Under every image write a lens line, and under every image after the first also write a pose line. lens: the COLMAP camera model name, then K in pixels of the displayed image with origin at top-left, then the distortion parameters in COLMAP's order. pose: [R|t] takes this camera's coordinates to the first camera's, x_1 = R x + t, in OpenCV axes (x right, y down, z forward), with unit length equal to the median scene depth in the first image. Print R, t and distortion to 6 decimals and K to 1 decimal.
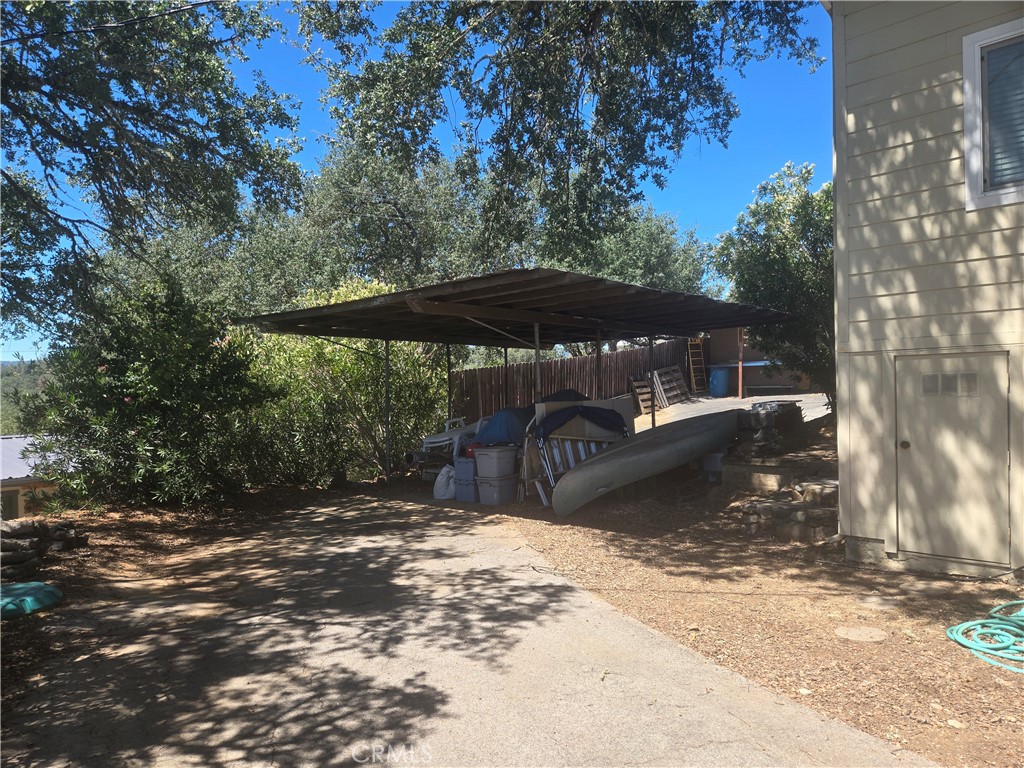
lens RADIAL K [[684.8, 0, 488.4], [0, 684.8, 379.9], [0, 0, 1]] dist [0.071514, -0.057938]
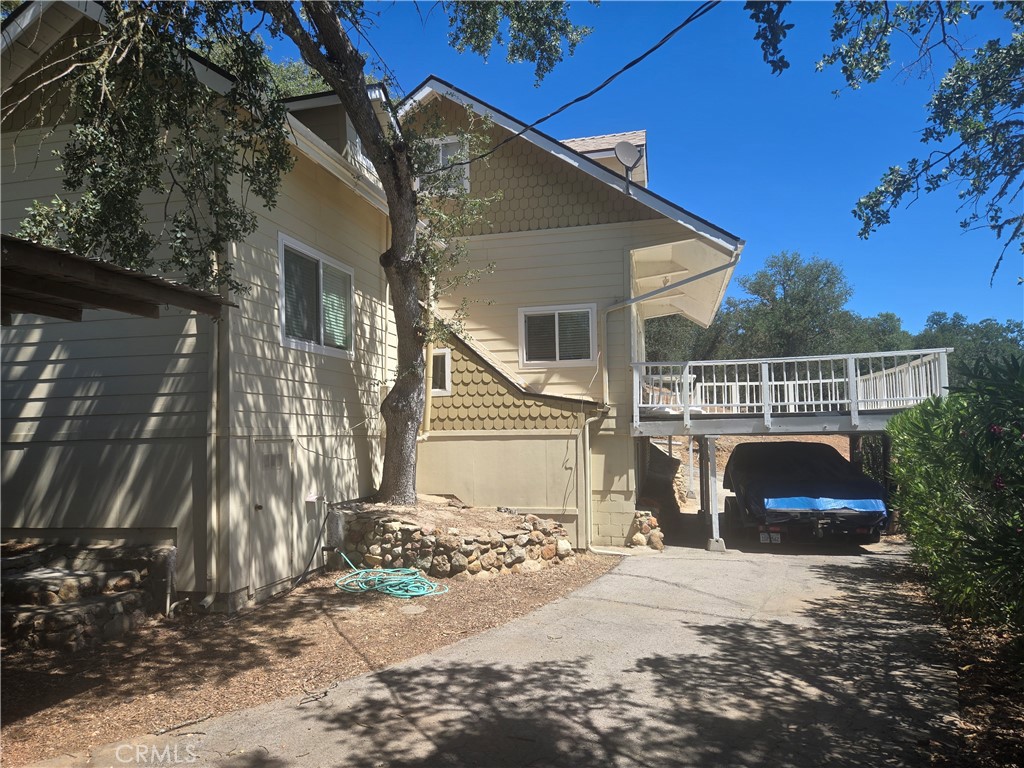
lens RADIAL K [[684.8, 0, 511.3], [0, 684.8, 386.3], [0, 0, 1]] dist [0.071514, -0.057938]
pose [[-0.525020, 0.083742, 0.846960, -0.942551], [0.003257, 0.995338, -0.096394, -0.012343], [-0.851084, -0.047851, -0.522845, 1.524078]]
